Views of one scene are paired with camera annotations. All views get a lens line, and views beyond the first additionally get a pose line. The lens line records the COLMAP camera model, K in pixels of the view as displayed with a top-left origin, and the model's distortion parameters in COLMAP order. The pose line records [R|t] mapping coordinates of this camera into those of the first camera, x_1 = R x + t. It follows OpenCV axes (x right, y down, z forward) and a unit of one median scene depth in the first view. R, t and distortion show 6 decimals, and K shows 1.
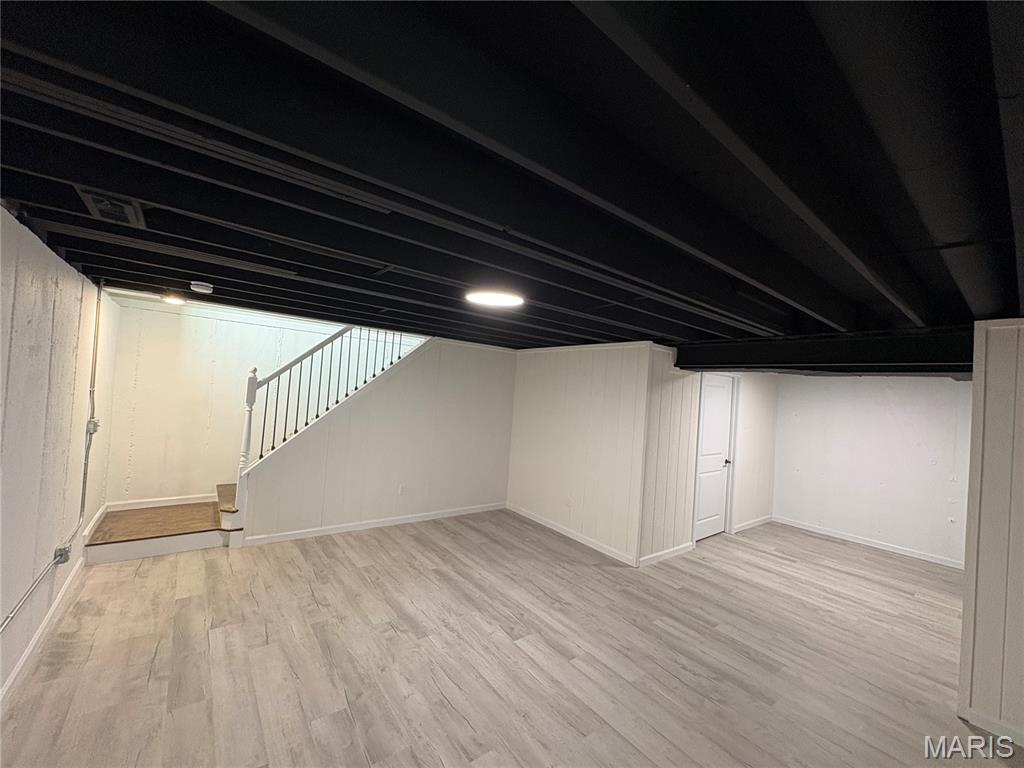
lens RADIAL K [[410.0, 0, 516.6], [0, 410.0, 380.9], [0, 0, 1]] dist [-0.002112, 0.000178]
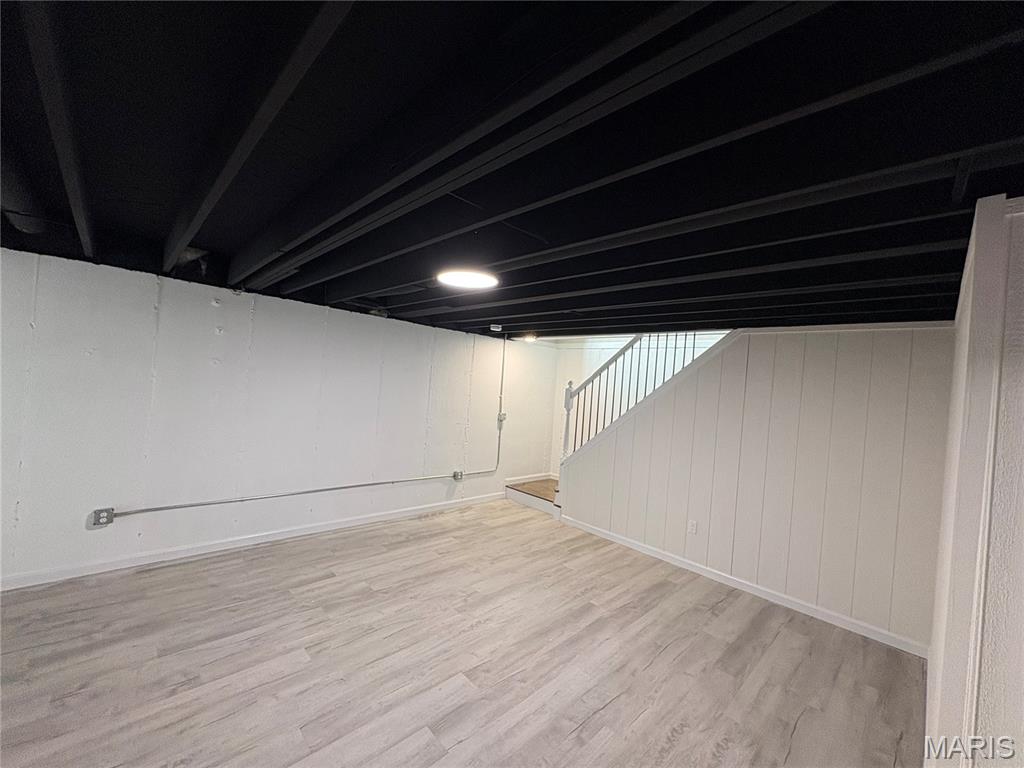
lens RADIAL K [[410.0, 0, 511.2], [0, 410.0, 389.6], [0, 0, 1]] dist [-0.002112, 0.000178]
pose [[0.102208, -0.050517, -0.993480, 0.609912], [-0.042299, 0.997586, -0.055077, 0.072105], [0.993863, 0.047653, 0.099824, 0.699890]]
